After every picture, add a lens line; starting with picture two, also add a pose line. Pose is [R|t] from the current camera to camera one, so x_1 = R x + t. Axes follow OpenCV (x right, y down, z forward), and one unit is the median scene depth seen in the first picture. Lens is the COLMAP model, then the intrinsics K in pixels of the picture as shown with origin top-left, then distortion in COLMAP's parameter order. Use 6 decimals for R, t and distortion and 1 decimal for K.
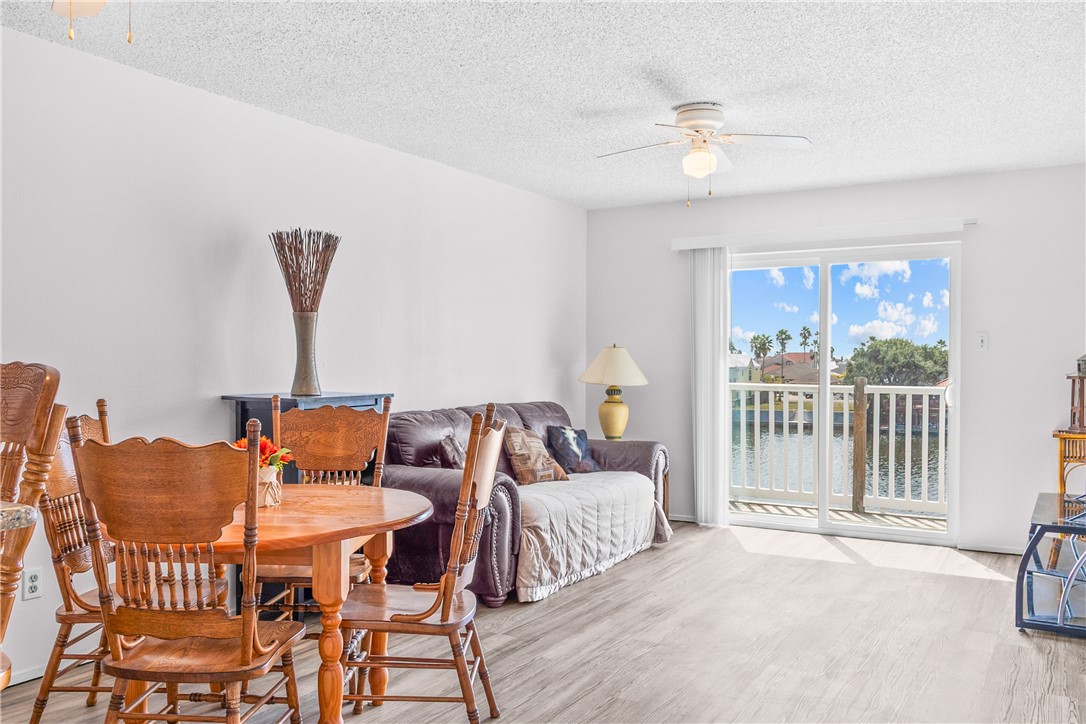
lens RADIAL K [[891.6, 0, 539.9], [0, 891.6, 370.0], [0, 0, 1]] dist [-0.033992, 0.054635]
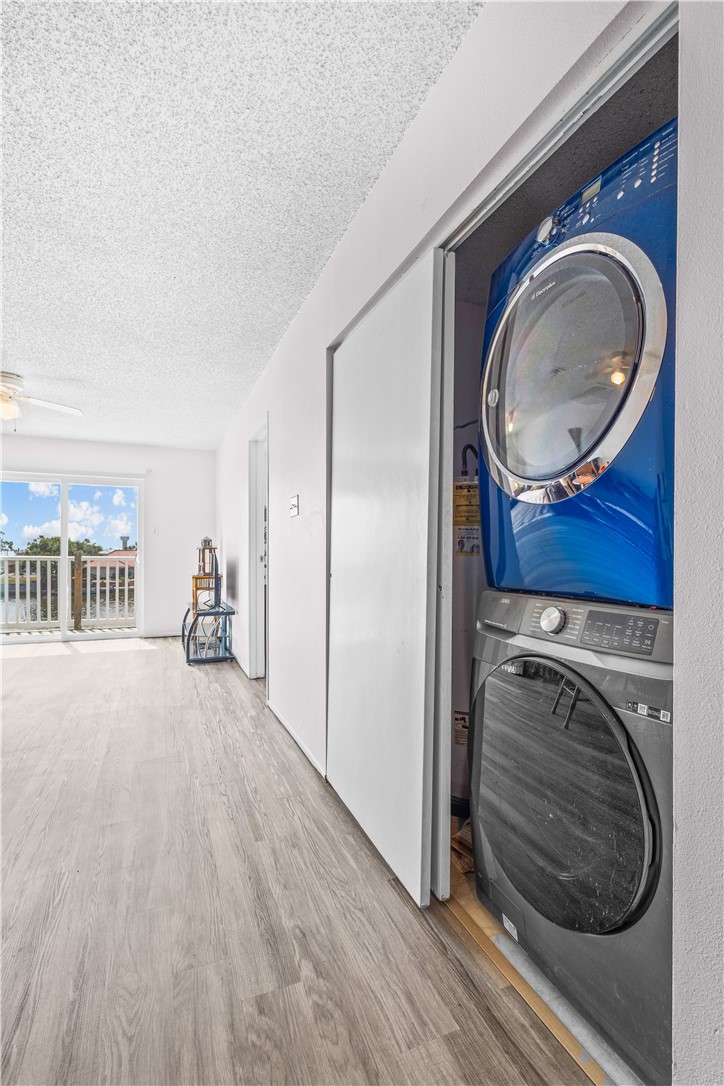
lens RADIAL K [[504.7, 0, 360.2], [0, 504.7, 554.6], [0, 0, 1]] dist [0.004703, -0.000622]
pose [[0.603505, -0.002539, 0.797355, -0.150199], [0.005416, 0.999985, -0.000915, 0.028673], [-0.797341, 0.004871, 0.603509, -0.051467]]
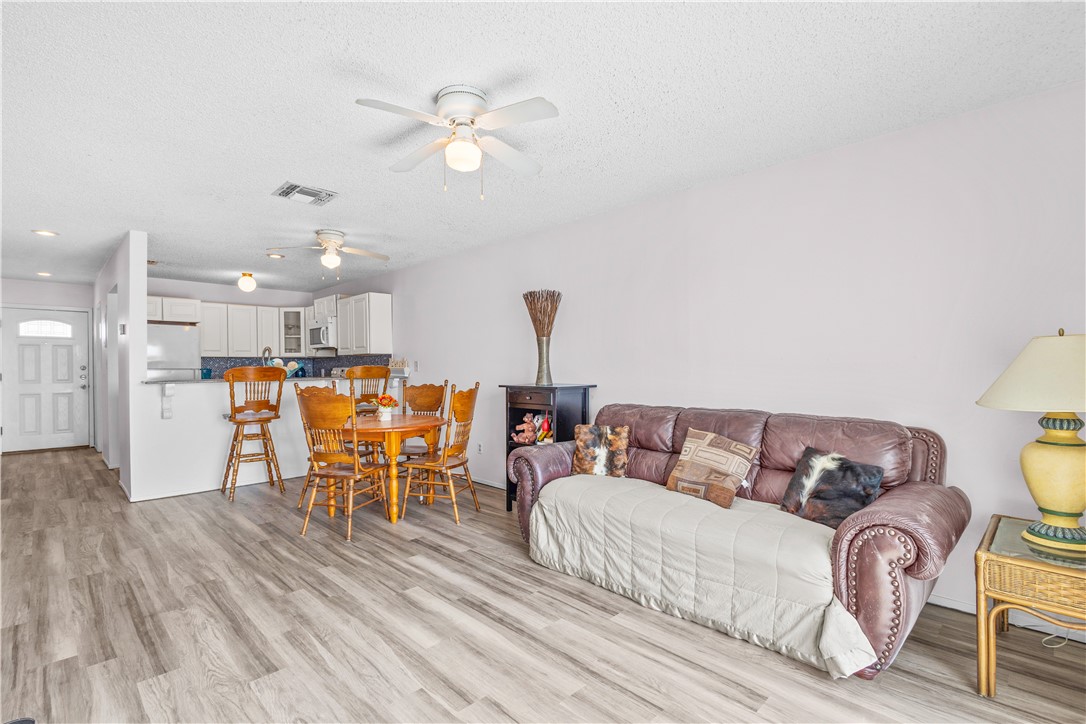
lens RADIAL K [[503.5, 0, 543.6], [0, 503.5, 374.1], [0, 0, 1]] dist [0.005558, -0.001243]
pose [[-0.244947, 0.016428, -0.969397, 0.632985], [-0.006490, 0.999806, 0.018583, -0.010403], [0.969515, 0.010844, -0.244793, 1.133673]]
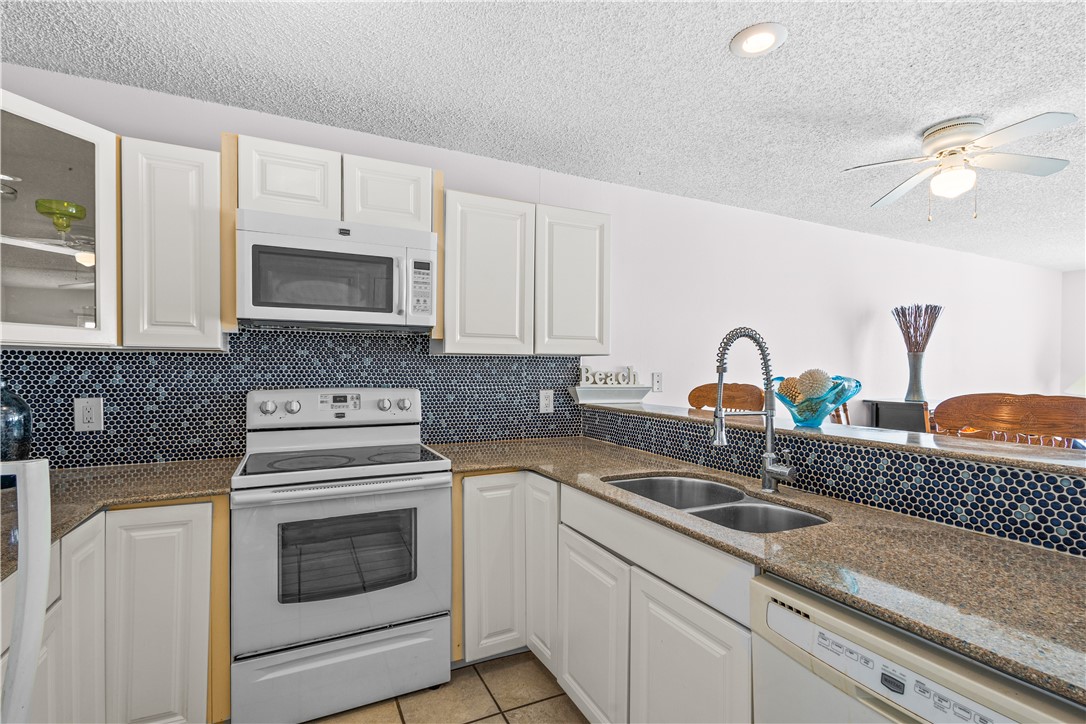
lens RADIAL K [[503.5, 0, 543.6], [0, 503.5, 374.1], [0, 0, 1]] dist [0.005558, -0.001243]
pose [[0.837431, 0.009461, -0.546461, -0.301288], [-0.011363, 0.999935, -0.000101, -0.014372], [0.546424, 0.006294, 0.837485, -0.183011]]
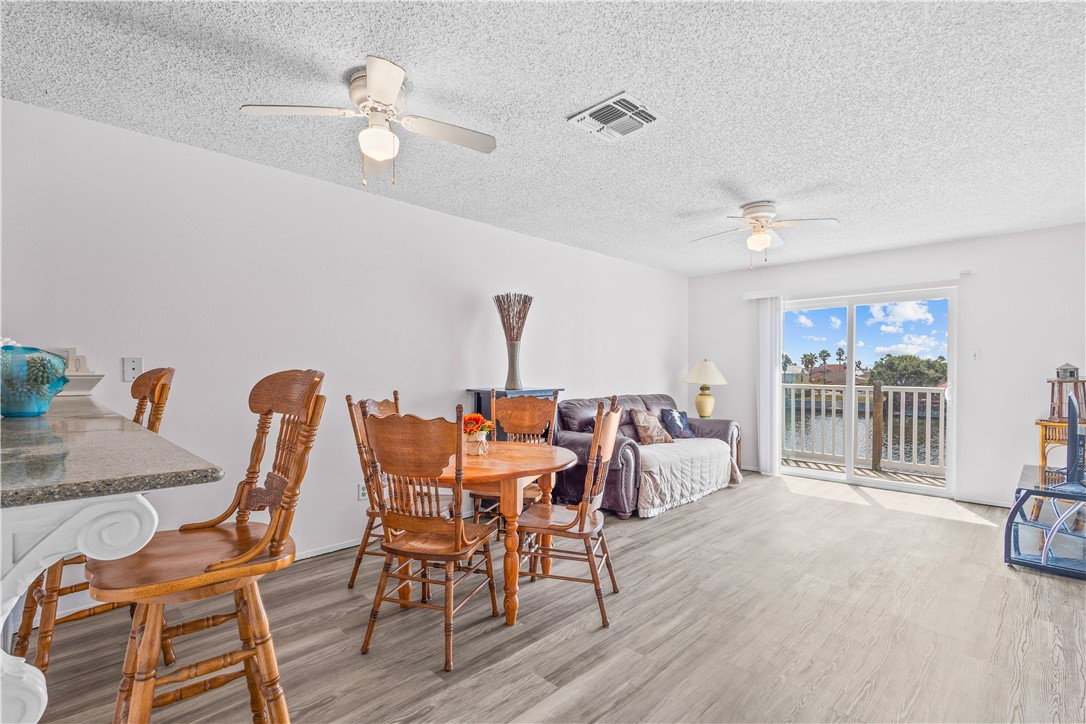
lens RADIAL K [[503.5, 0, 543.6], [0, 503.5, 374.1], [0, 0, 1]] dist [0.005558, -0.001243]
pose [[0.970892, 0.002000, -0.239508, 0.025425], [-0.002436, 0.999996, -0.001527, 0.000154], [0.239504, 0.002066, 0.970893, 0.057804]]
